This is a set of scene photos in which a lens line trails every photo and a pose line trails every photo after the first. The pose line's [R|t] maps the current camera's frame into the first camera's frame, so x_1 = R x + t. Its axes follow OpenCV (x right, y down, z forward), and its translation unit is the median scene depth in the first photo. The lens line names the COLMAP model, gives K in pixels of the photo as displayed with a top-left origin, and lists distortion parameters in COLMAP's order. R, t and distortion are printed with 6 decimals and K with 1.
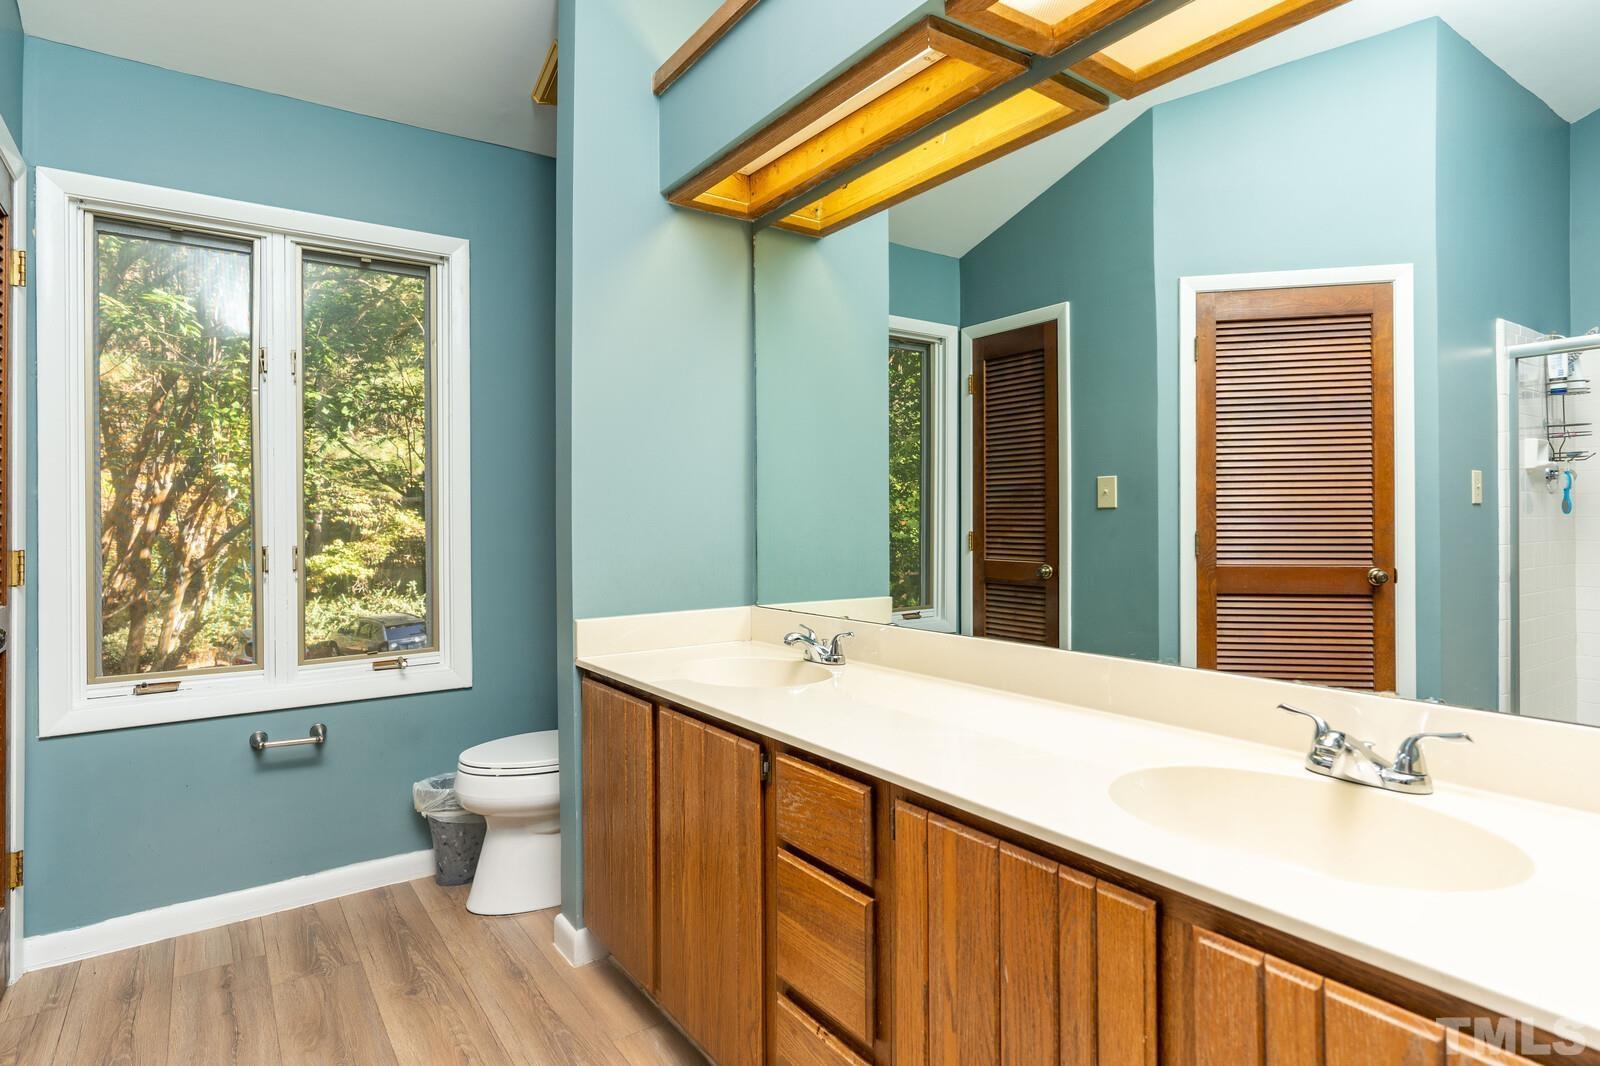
lens RADIAL K [[842.8, 0, 797.5], [0, 842.8, 520.8], [0, 0, 1]] dist [0.004354, 0.001415]
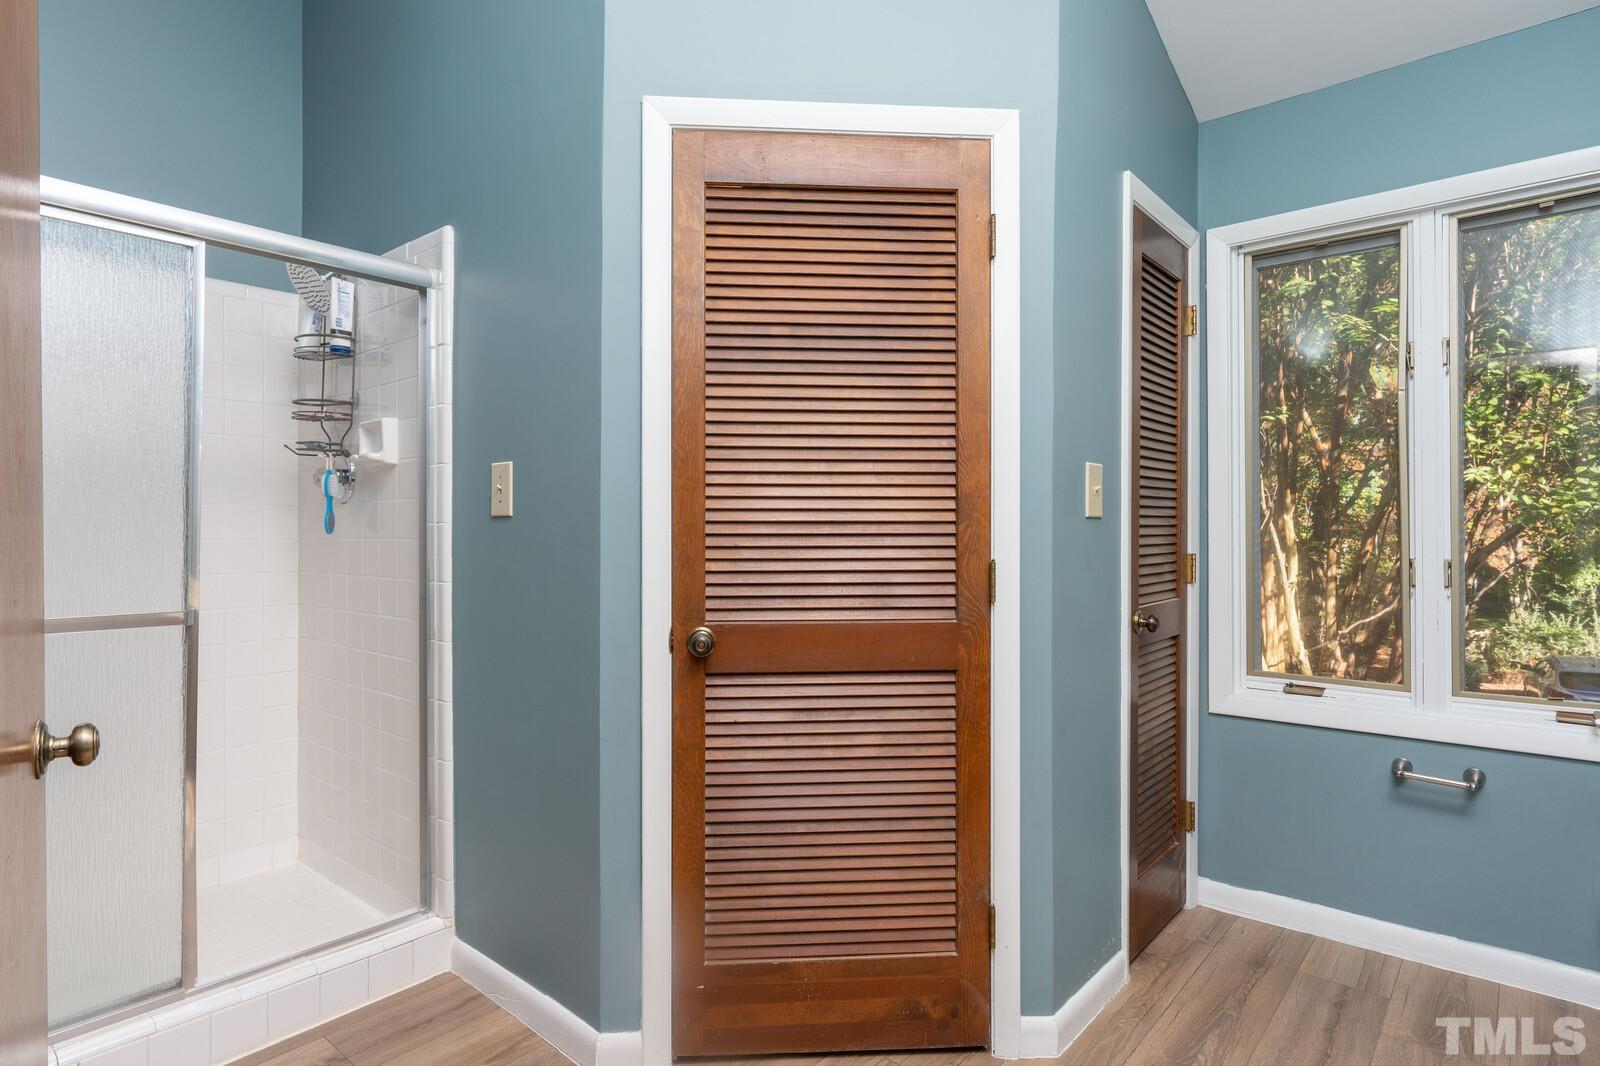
lens RADIAL K [[868.2, 0, 800.0], [0, 868.2, 533.0], [0, 0, 1]] dist [-0.001295, 0.001410]
pose [[0.247585, 0.009010, -0.968824, 0.125036], [-0.005640, 0.999953, 0.007859, -0.001294], [0.968850, 0.003518, 0.247624, 0.131809]]
